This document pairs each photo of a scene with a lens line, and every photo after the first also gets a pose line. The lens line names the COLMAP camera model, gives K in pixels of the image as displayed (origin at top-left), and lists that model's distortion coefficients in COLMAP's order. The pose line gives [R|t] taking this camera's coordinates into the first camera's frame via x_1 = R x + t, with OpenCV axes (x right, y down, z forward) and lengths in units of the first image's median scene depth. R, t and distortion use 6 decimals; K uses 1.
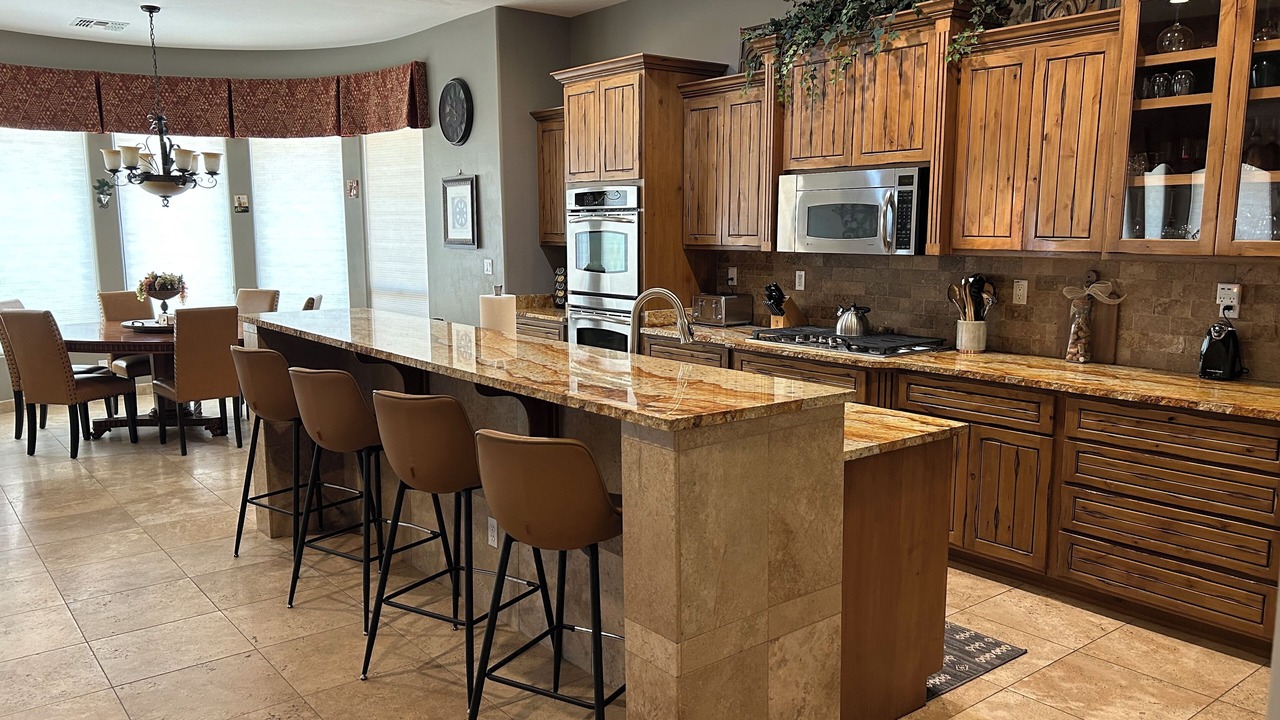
lens RADIAL K [[956.1, 0, 635.1], [0, 956.1, 366.0], [0, 0, 1]] dist [0.033725, -0.000522]
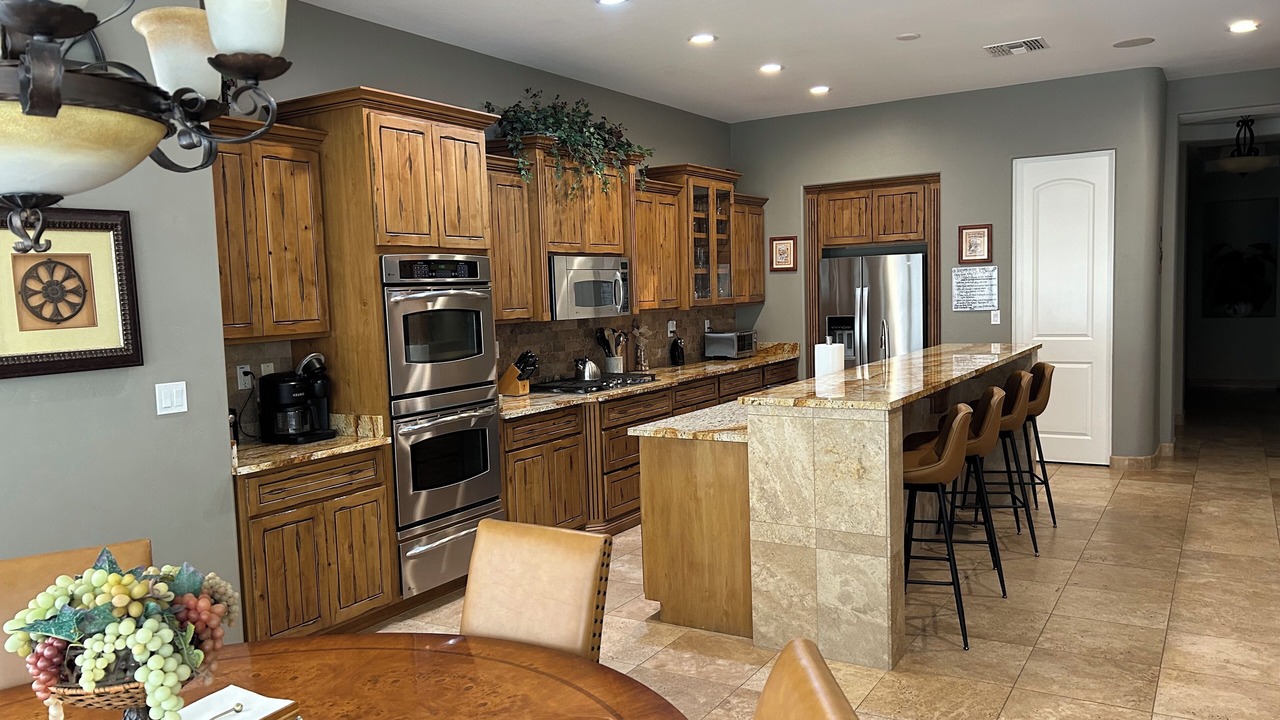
lens RADIAL K [[956.1, 0, 635.7], [0, 956.1, 361.2], [0, 0, 1]] dist [0.033725, -0.000522]
pose [[-0.342188, -0.061054, 0.937646, -1.003939], [0.165866, 0.978292, 0.124232, -0.205987], [-0.924876, 0.198034, -0.324633, 1.341209]]
